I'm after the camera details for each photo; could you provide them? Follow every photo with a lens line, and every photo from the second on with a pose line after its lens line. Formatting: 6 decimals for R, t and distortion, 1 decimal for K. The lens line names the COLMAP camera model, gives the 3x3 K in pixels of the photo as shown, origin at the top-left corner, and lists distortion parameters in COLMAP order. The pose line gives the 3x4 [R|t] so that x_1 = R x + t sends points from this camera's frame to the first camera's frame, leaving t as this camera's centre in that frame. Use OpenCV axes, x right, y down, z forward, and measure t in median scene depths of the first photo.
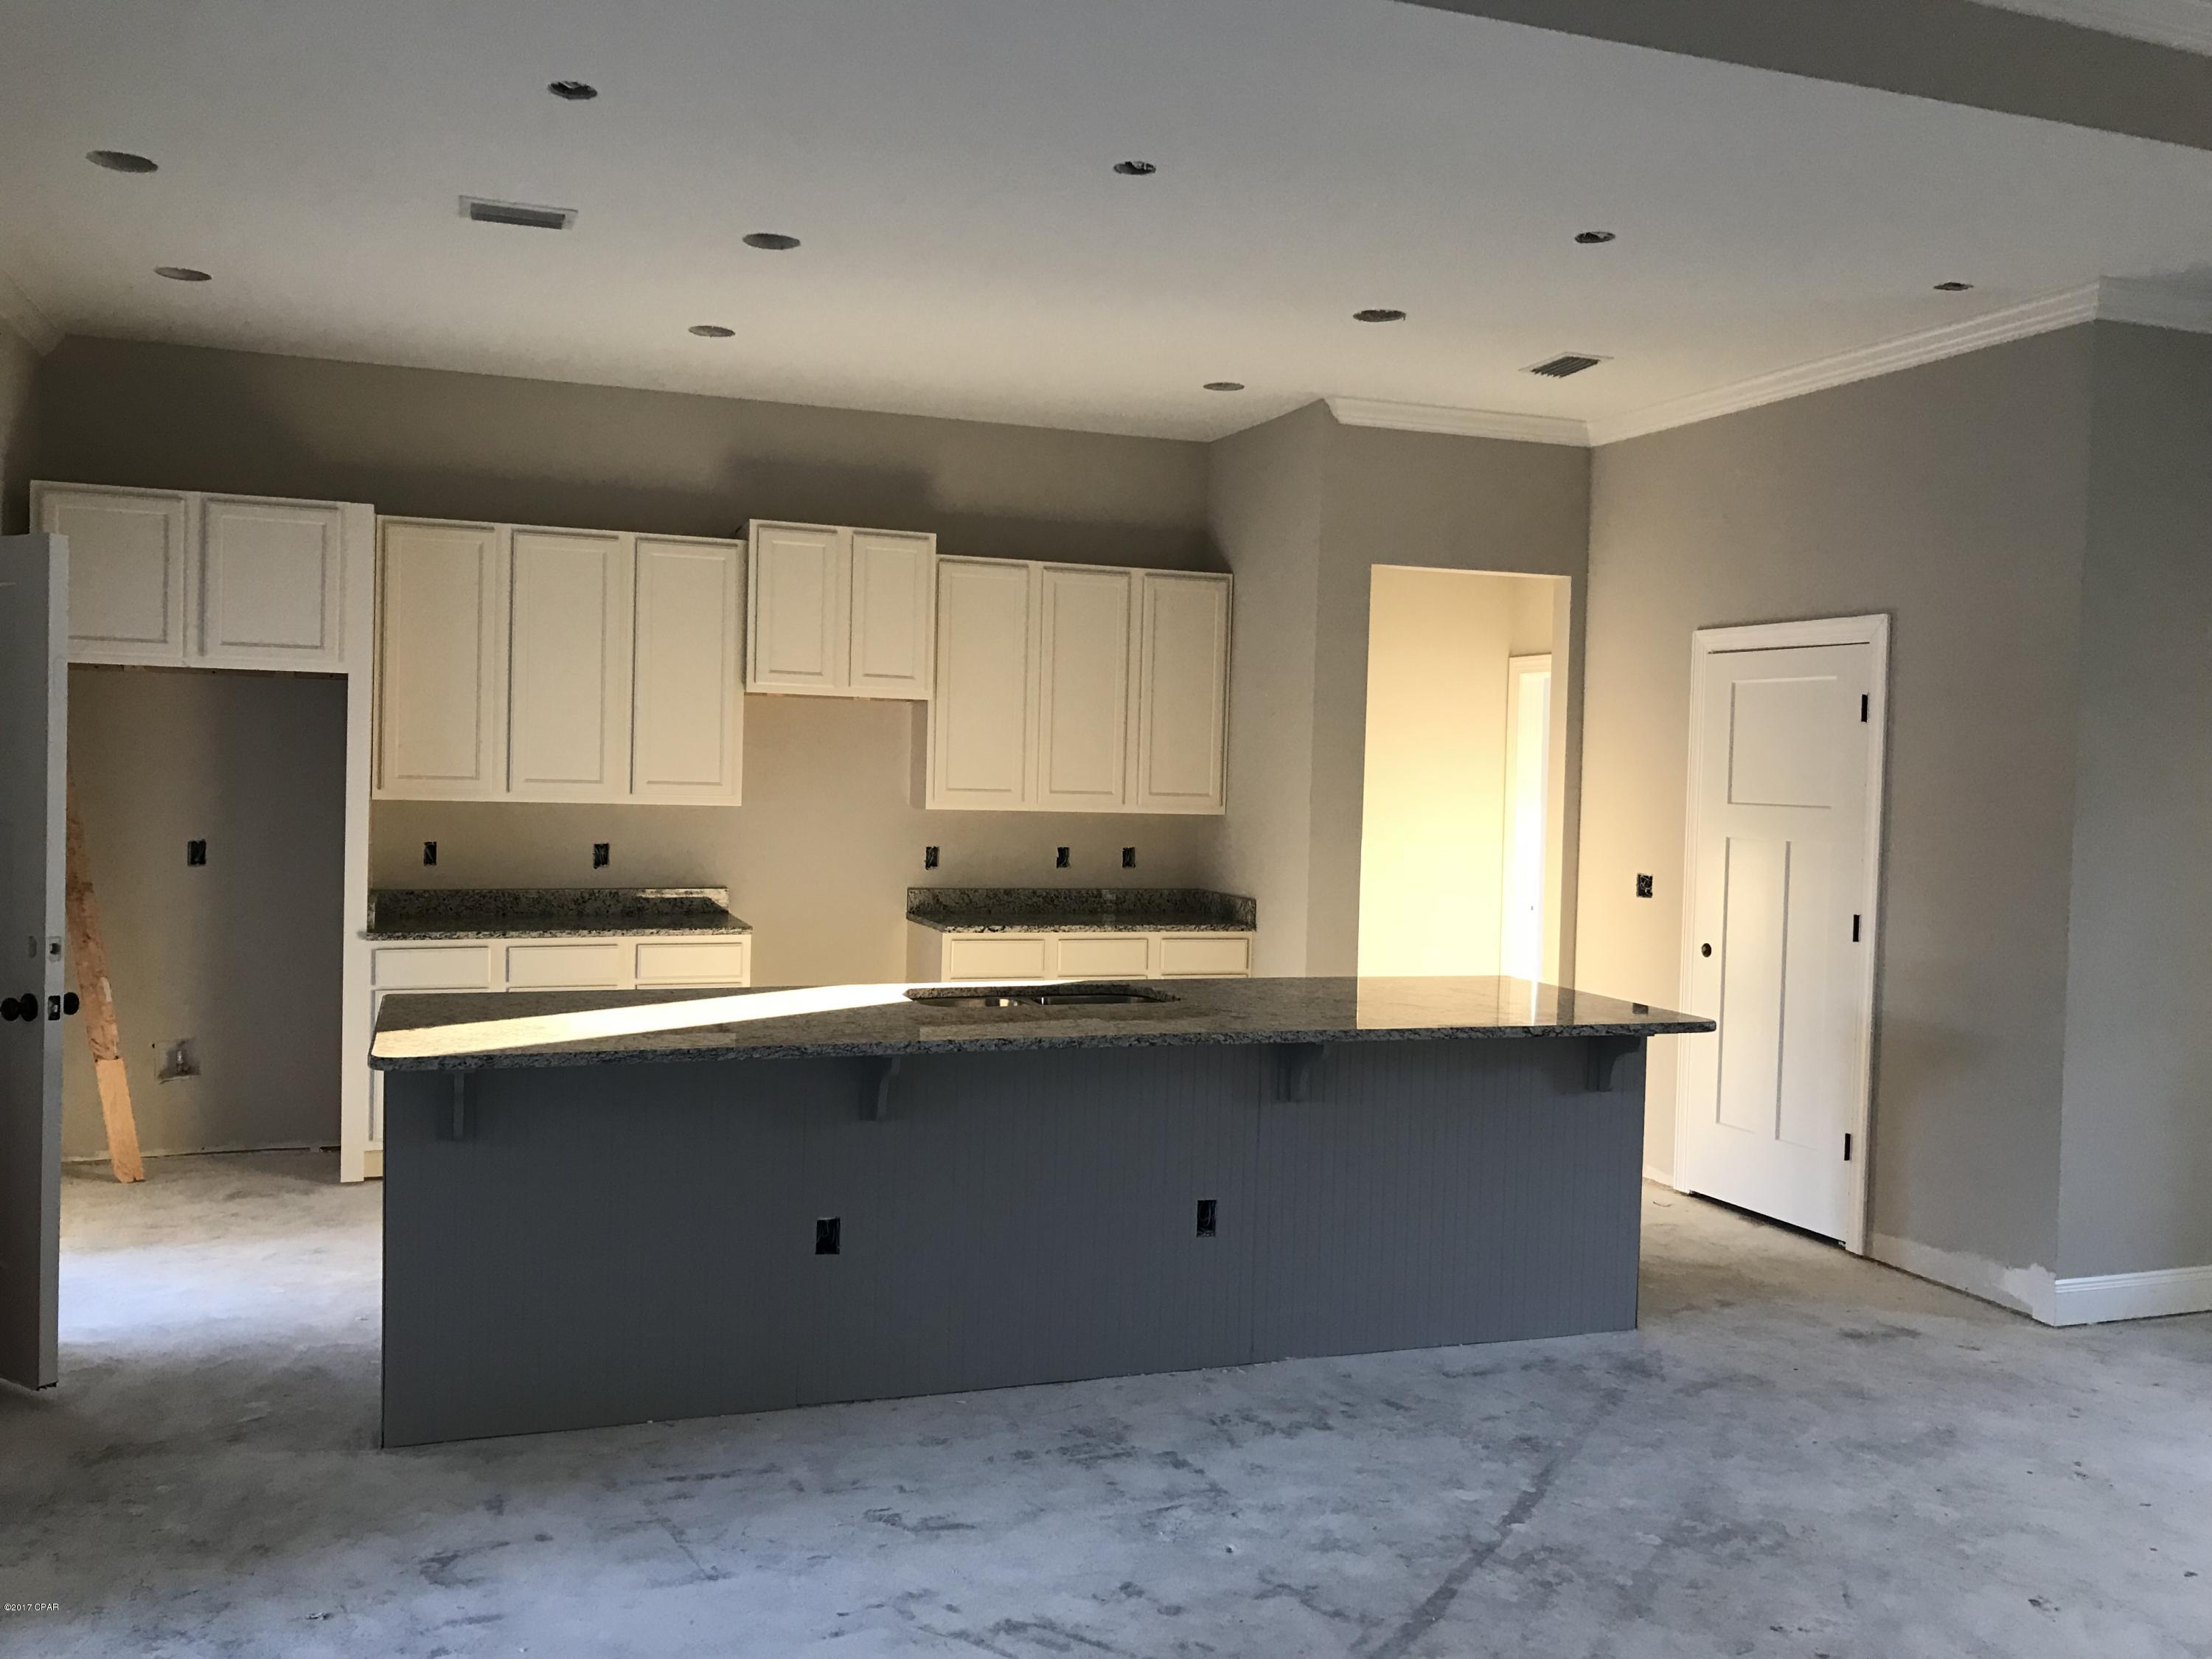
lens RADIAL K [[1873.7, 0, 1045.1], [0, 1873.7, 825.7], [0, 0, 1]] dist [0.000336, -0.093964]
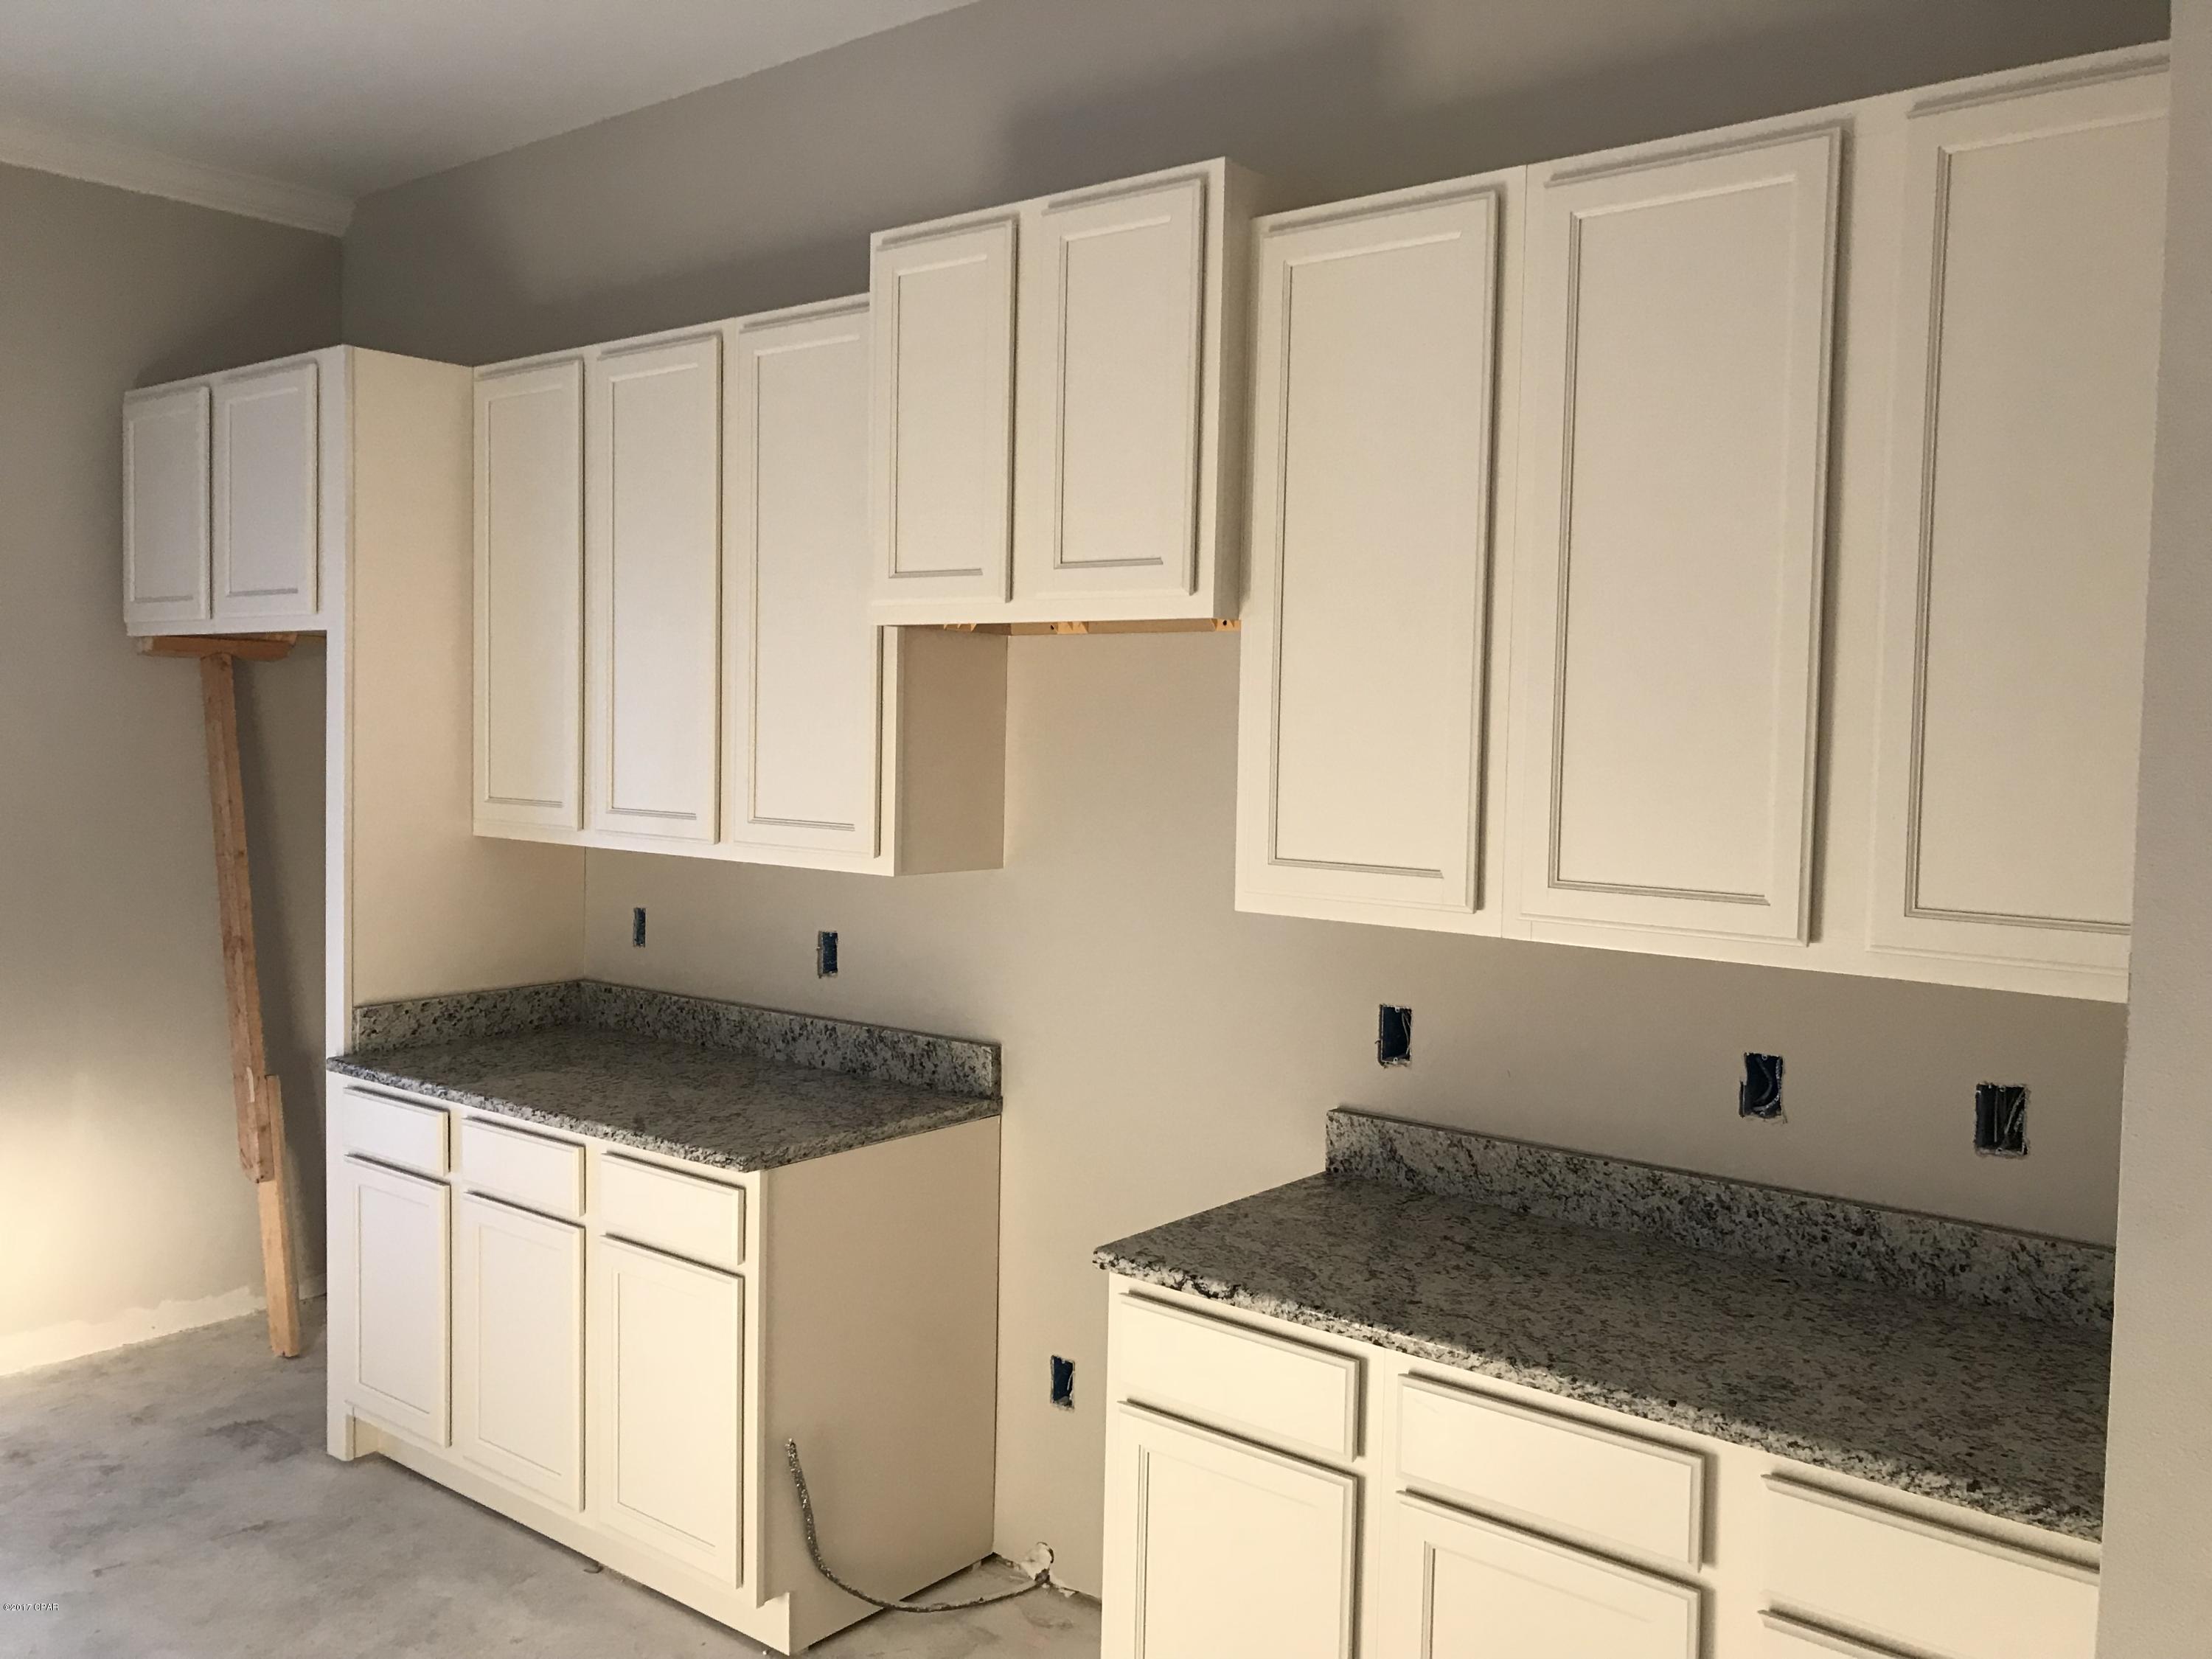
lens RADIAL K [[1795.0, 0, 1103.5], [0, 1795.0, 812.3], [0, 0, 1]] dist [0.006559, -0.004326]
pose [[0.516707, 0.028340, -0.855693, 0.240812], [-0.029404, 0.999450, 0.015346, -0.035188], [0.855657, 0.017231, 0.517256, 0.837108]]
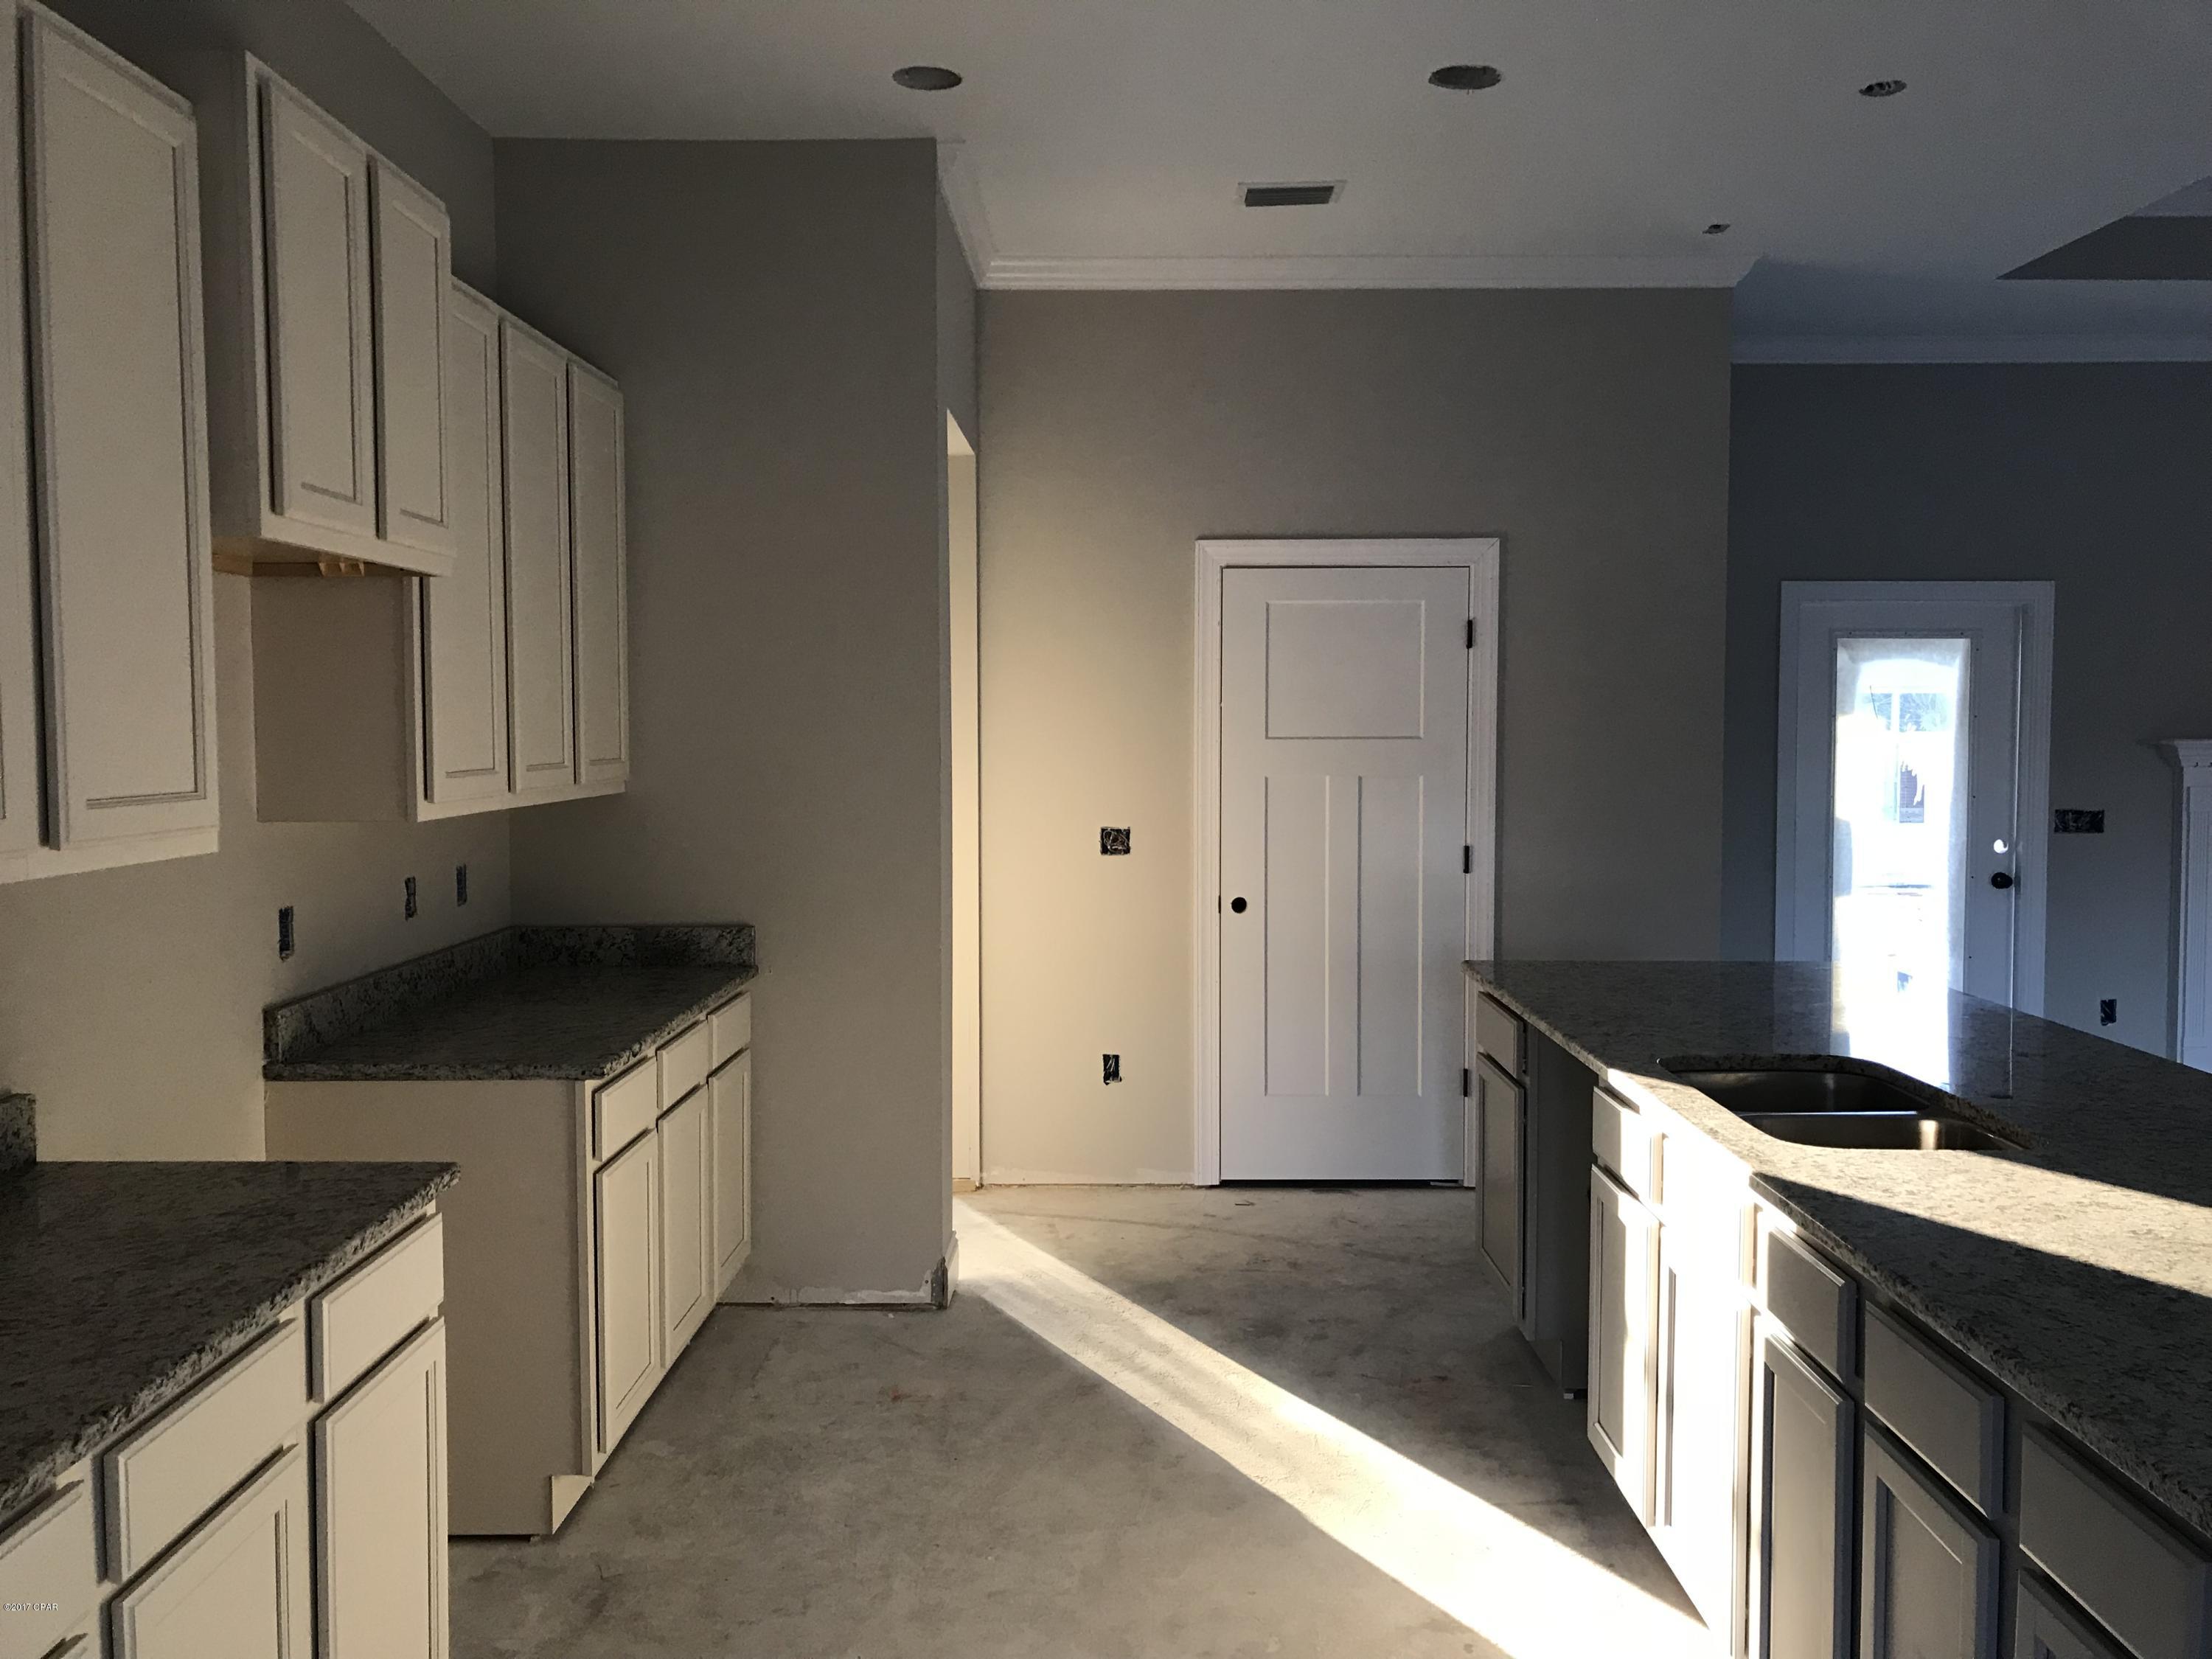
lens RADIAL K [[1795.0, 0, 1103.5], [0, 1795.0, 812.3], [0, 0, 1]] dist [0.006559, -0.004326]
pose [[0.358163, -0.076966, 0.930481, -0.443461], [0.042005, 0.996916, 0.066293, -0.035362], [-0.932714, 0.015341, 0.360292, 0.733651]]
